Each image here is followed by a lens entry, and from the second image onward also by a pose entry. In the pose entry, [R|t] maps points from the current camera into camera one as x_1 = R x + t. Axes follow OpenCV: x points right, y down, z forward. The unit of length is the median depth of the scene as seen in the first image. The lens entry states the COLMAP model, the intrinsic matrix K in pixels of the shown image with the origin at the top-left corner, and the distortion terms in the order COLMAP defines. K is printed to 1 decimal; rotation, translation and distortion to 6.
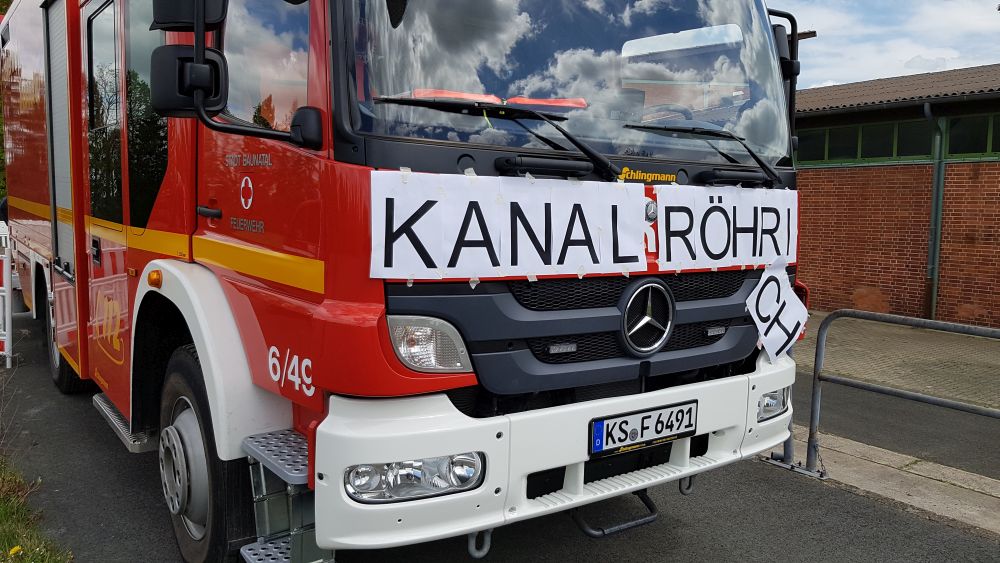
lens RADIAL K [[760.6, 0, 500.0], [0, 760.6, 281.5], [0, 0, 1]] dist [0.105808, -0.172366]
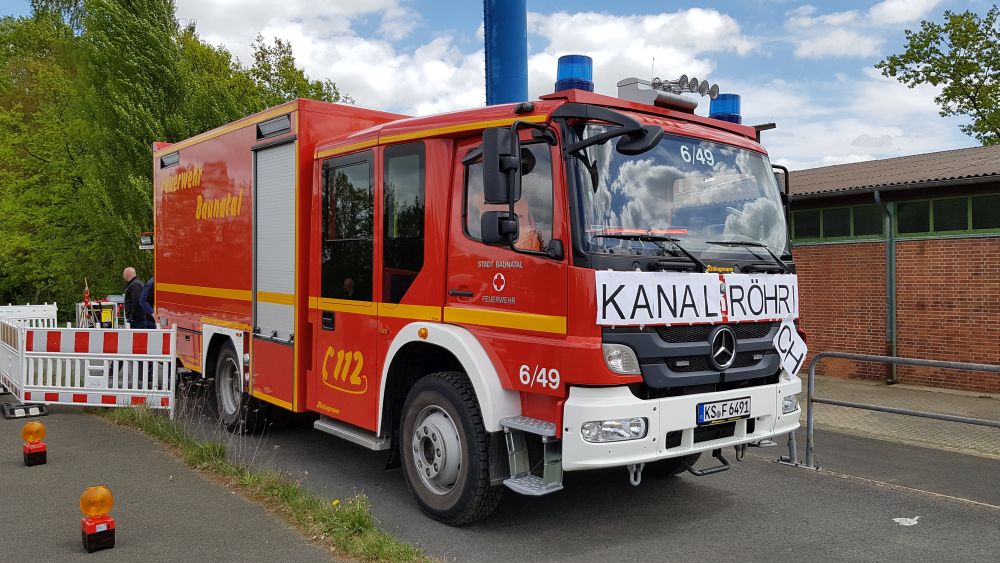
lens RADIAL K [[760.6, 0, 500.0], [0, 760.6, 281.5], [0, 0, 1]] dist [0.105808, -0.172366]
pose [[0.999103, -0.015376, 0.039447, -0.395894], [0.019188, 0.994986, -0.098154, 0.059357], [-0.037740, 0.098823, 0.994389, -0.777484]]
